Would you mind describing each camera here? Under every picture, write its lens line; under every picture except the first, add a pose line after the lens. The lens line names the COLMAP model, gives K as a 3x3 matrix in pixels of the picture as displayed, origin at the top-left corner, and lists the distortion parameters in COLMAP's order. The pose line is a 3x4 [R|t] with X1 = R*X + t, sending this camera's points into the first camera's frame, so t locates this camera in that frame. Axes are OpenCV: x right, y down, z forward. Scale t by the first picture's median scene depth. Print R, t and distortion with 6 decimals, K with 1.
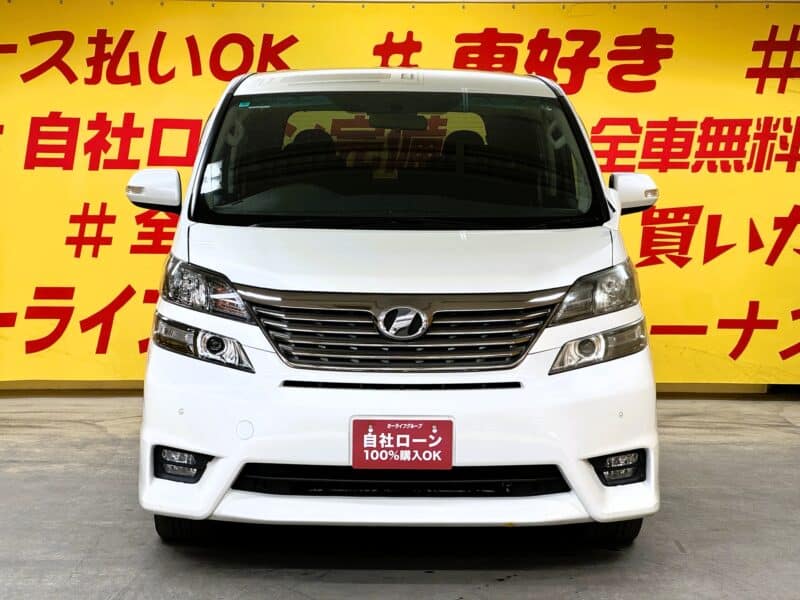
lens RADIAL K [[1728.3, 0, 400.1], [0, 1728.3, 304.4], [0, 0, 1]] dist [0.167134, 0.000000]
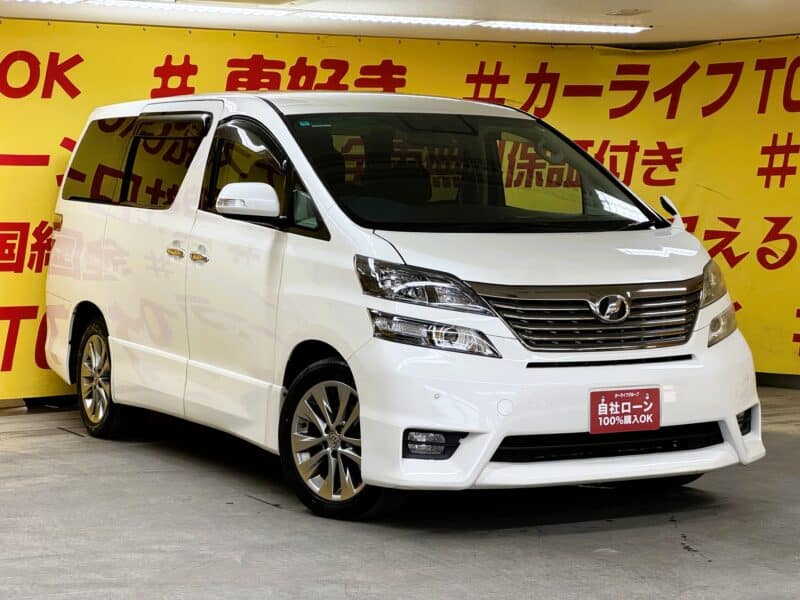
lens RADIAL K [[1728.3, 0, 404.9], [0, 1728.3, 294.1], [0, 0, 1]] dist [0.167134, 0.000000]
pose [[0.887043, -0.033668, 0.460458, -0.370206], [0.042571, 0.999053, -0.008962, 0.002811], [-0.459720, 0.027551, 0.887636, 0.006403]]
